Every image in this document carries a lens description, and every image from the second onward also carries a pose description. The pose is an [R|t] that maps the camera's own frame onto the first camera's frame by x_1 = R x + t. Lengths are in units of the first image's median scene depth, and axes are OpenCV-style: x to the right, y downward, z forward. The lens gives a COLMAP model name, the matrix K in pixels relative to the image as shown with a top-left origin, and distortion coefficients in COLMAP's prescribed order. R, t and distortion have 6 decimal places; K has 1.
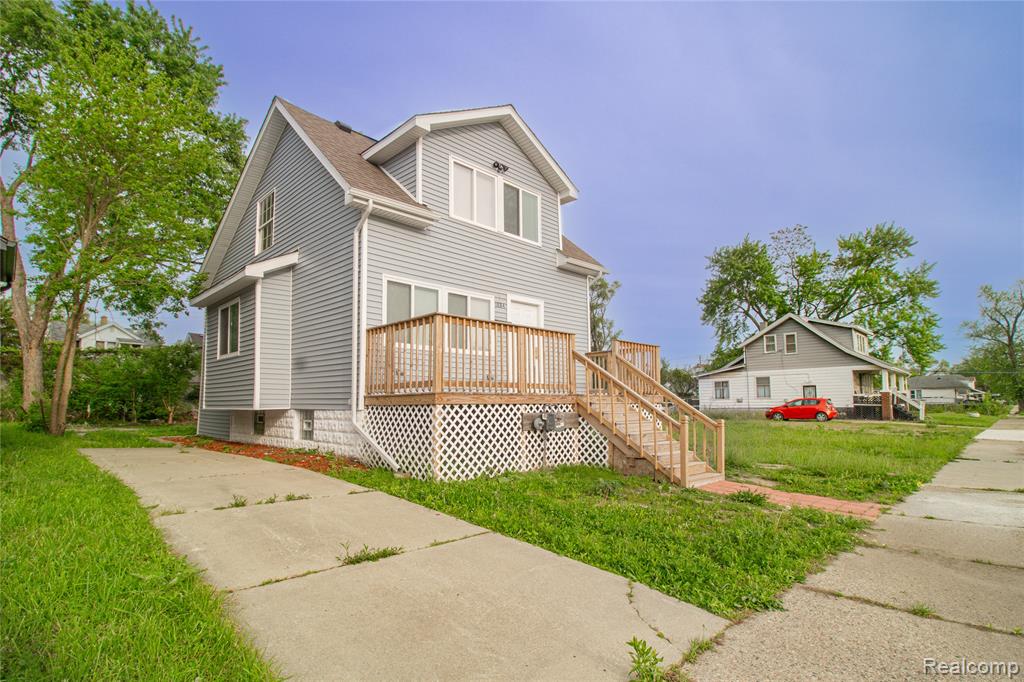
lens RADIAL K [[494.9, 0, 510.4], [0, 494.9, 326.9], [0, 0, 1]] dist [0.002443, -0.013364]
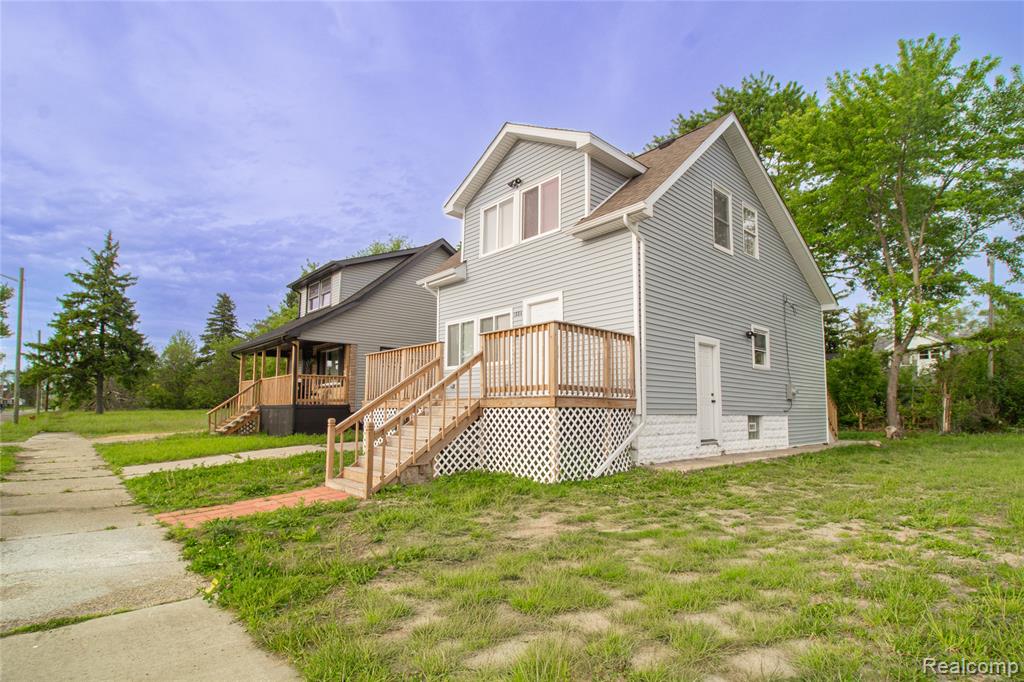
lens RADIAL K [[494.9, 0, 510.4], [0, 494.9, 326.9], [0, 0, 1]] dist [0.002443, -0.013364]
pose [[-0.053944, -0.144373, -0.988052, 0.948712], [0.165574, 0.974502, -0.151433, 0.130319], [0.984721, -0.171764, -0.028664, 0.938646]]
